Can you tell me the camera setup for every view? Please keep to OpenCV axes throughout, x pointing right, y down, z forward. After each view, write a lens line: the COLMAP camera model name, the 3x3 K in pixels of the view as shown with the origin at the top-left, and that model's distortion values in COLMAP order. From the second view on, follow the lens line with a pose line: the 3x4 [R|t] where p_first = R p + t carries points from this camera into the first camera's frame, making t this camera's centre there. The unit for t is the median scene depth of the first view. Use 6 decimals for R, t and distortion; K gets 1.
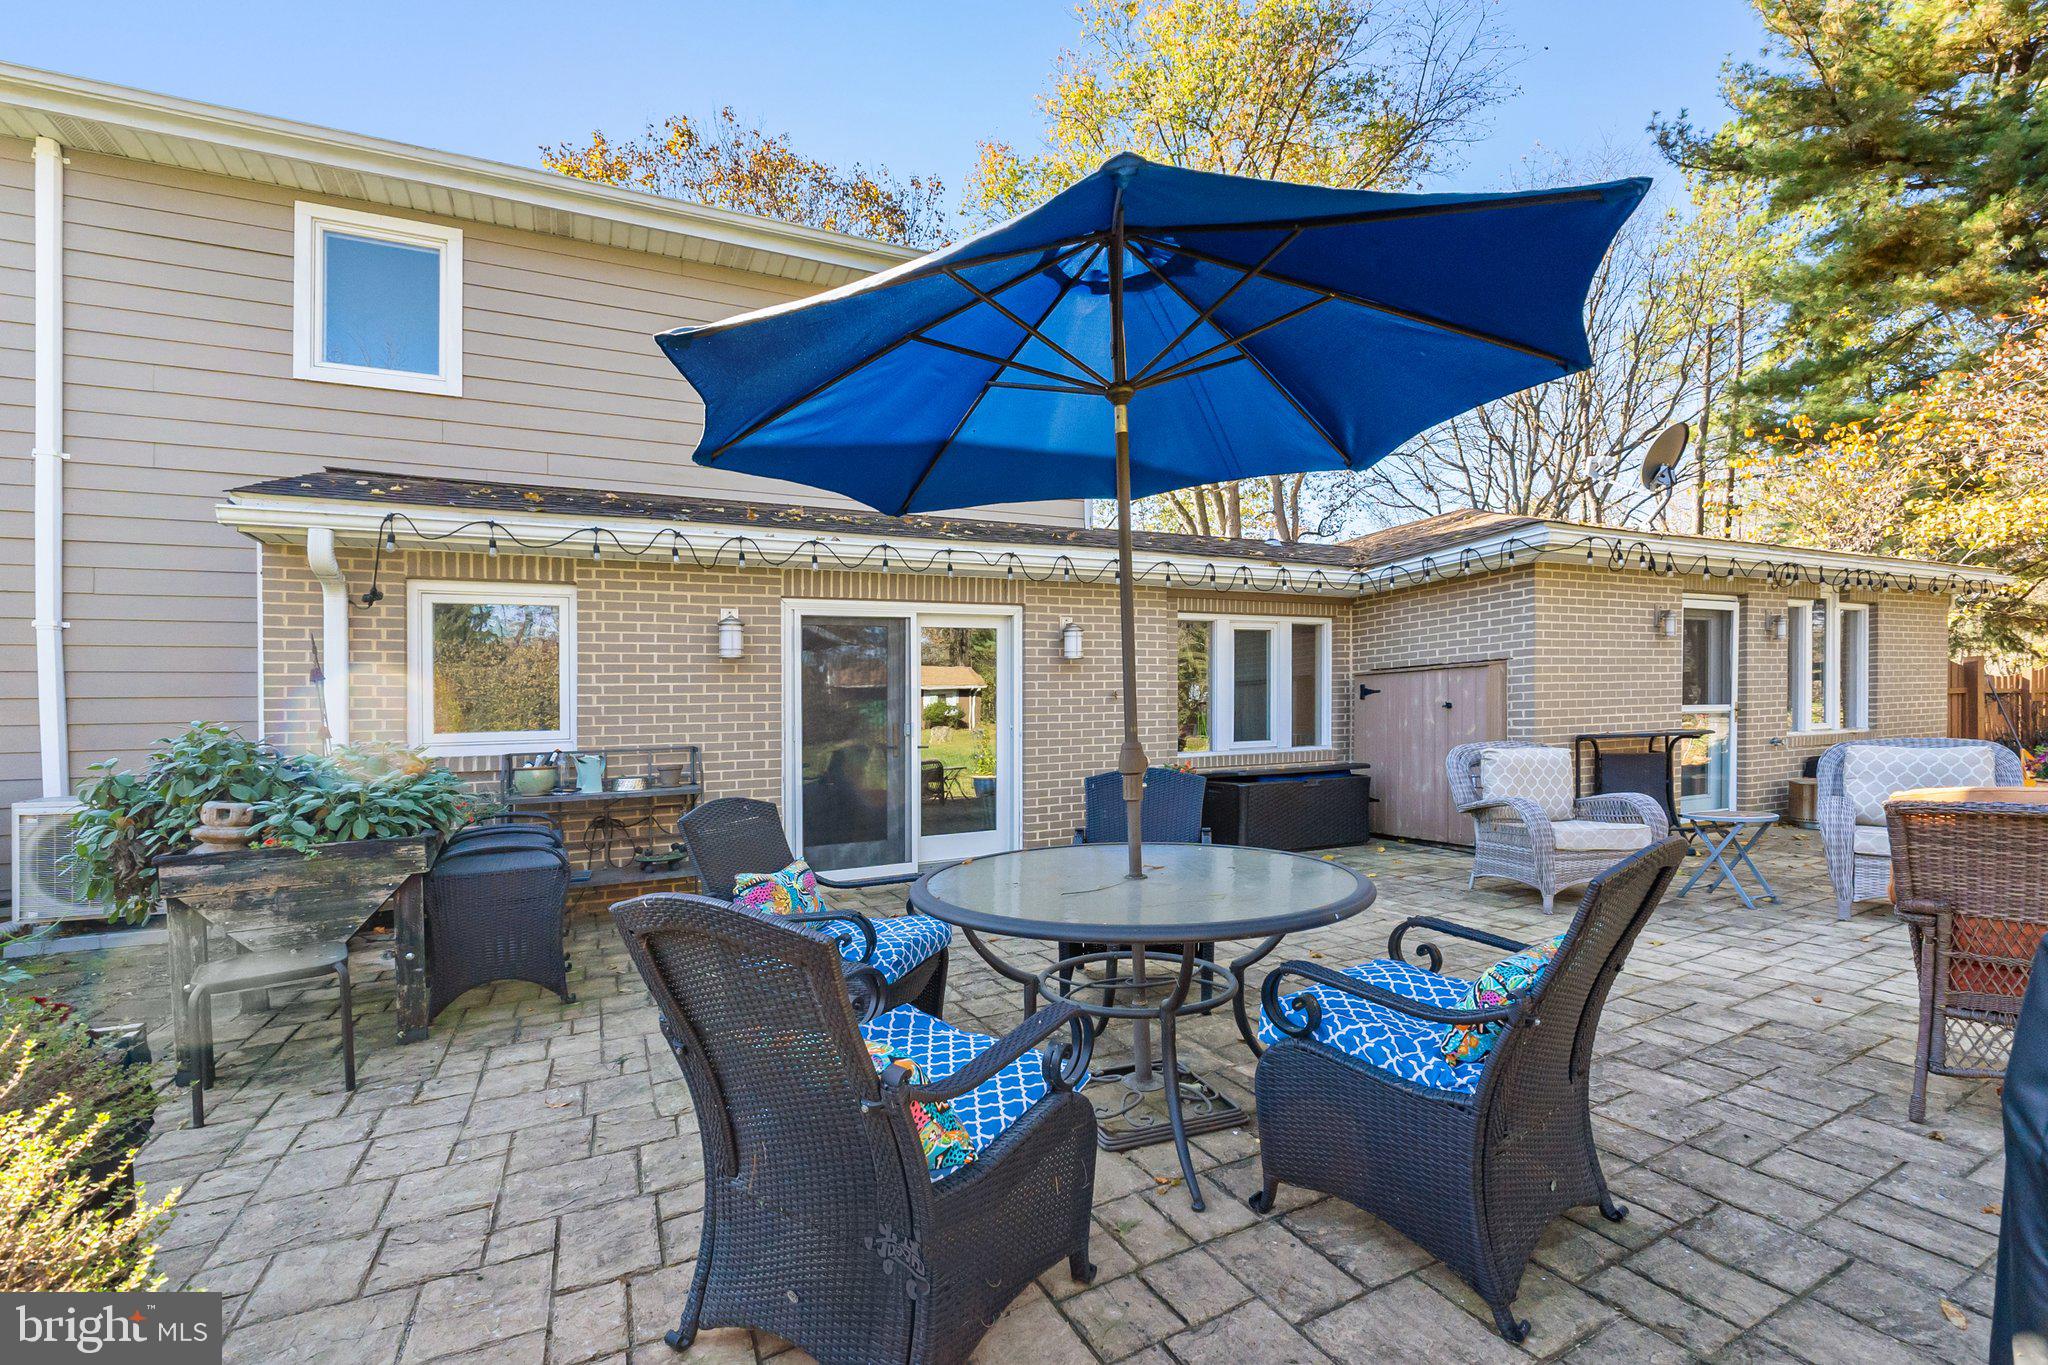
lens RADIAL K [[915.5, 0, 1087.9], [0, 915.5, 694.7], [0, 0, 1]] dist [0.002747, 0.000253]
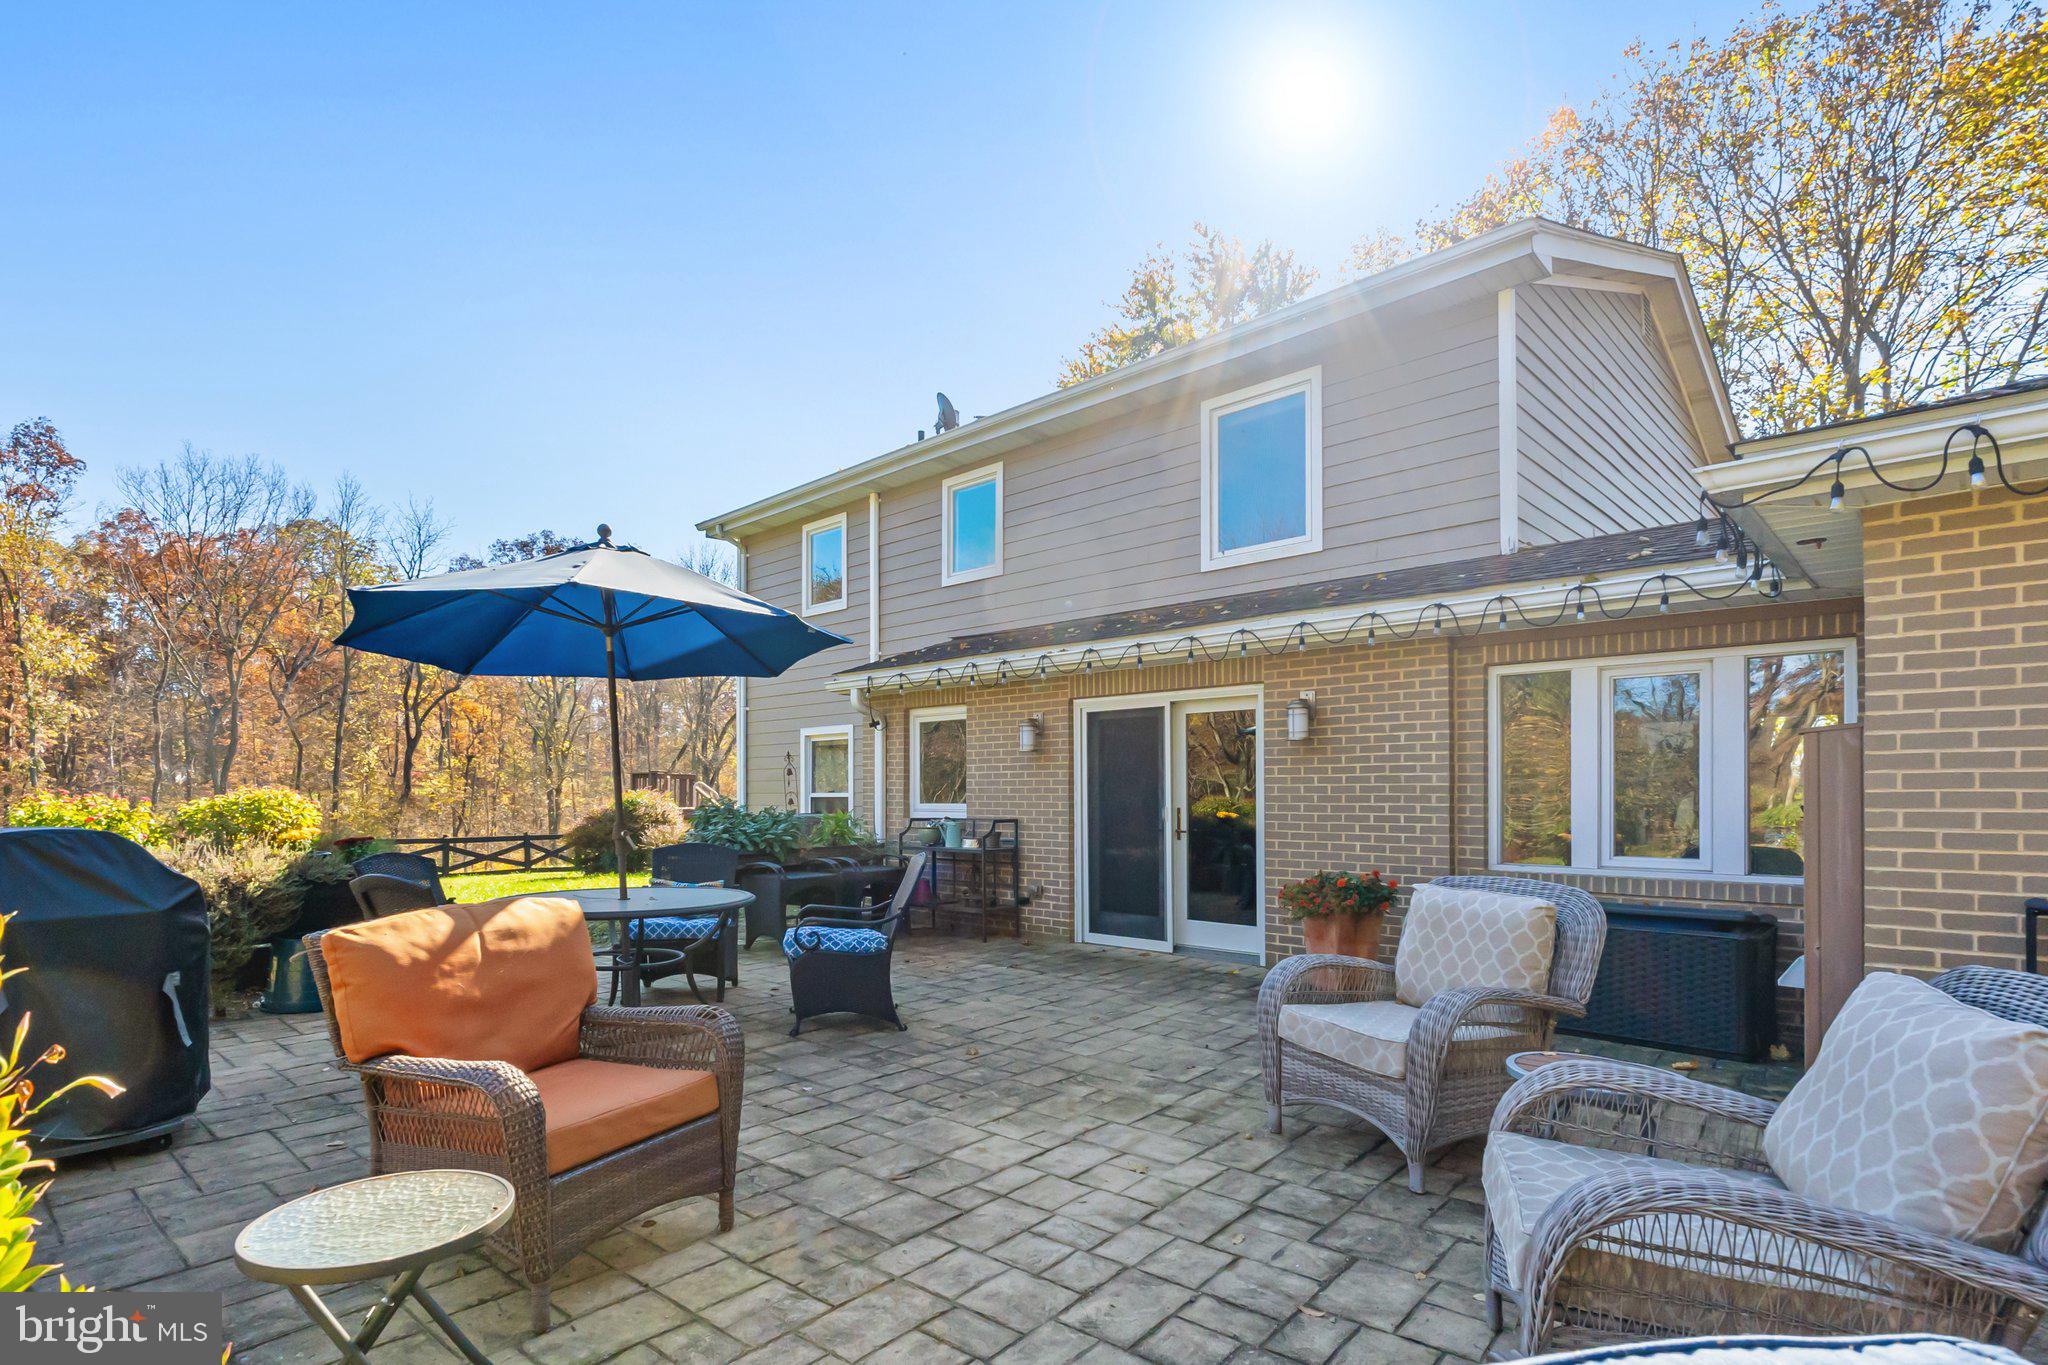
lens RADIAL K [[1065.9, 0, 1023.8], [0, 1065.9, 776.4], [0, 0, 1]] dist [-0.001899, -0.000279]
pose [[0.359227, 0.000936, -0.933250, 0.905094], [0.006898, 0.999970, 0.003658, -0.009638], [0.933225, -0.007751, 0.359209, 0.410033]]
